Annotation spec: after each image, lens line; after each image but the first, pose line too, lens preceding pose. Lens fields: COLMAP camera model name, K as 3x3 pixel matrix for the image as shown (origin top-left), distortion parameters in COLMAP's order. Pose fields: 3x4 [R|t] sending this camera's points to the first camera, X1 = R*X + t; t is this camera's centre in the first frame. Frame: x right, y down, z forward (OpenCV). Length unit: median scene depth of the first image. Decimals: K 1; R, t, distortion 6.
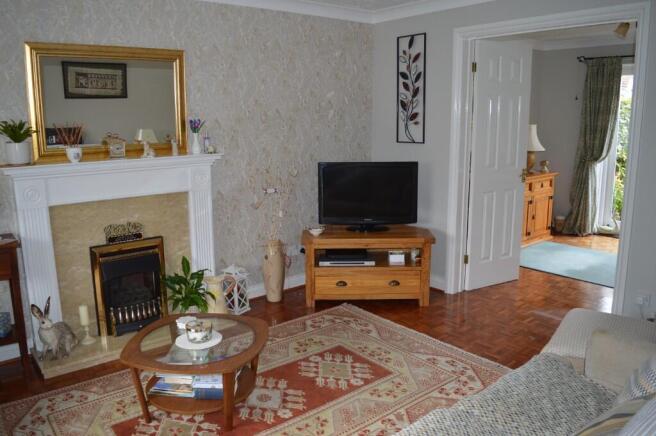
lens RADIAL K [[525.7, 0, 323.0], [0, 525.7, 217.5], [0, 0, 1]] dist [-0.091915, 0.019427]
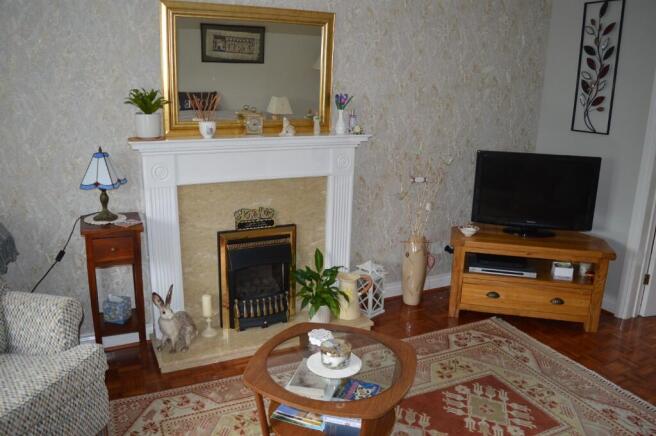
lens RADIAL K [[525.7, 0, 323.0], [0, 525.7, 217.5], [0, 0, 1]] dist [-0.091915, 0.019427]
pose [[0.971517, 0.088042, -0.220007, -0.066693], [-0.074600, 0.994845, 0.068691, -0.041488], [0.224921, -0.050322, 0.973077, 0.136676]]
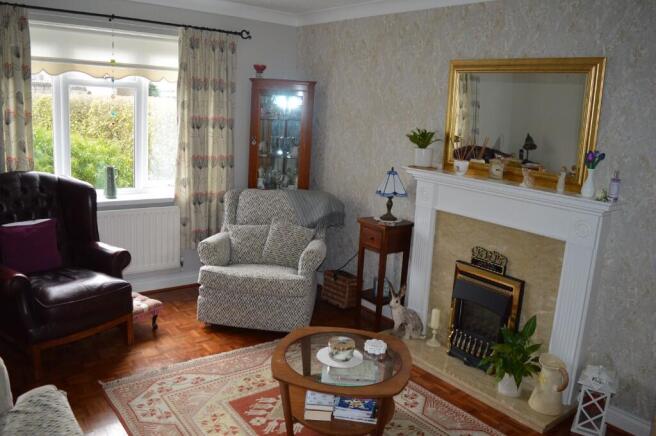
lens RADIAL K [[525.7, 0, 323.0], [0, 525.7, 217.5], [0, 0, 1]] dist [-0.091915, 0.019427]
pose [[-0.031099, 0.211336, -0.976919, 0.493866], [-0.249463, 0.944819, 0.212334, -0.158583], [0.967885, 0.250308, 0.023338, 0.643902]]
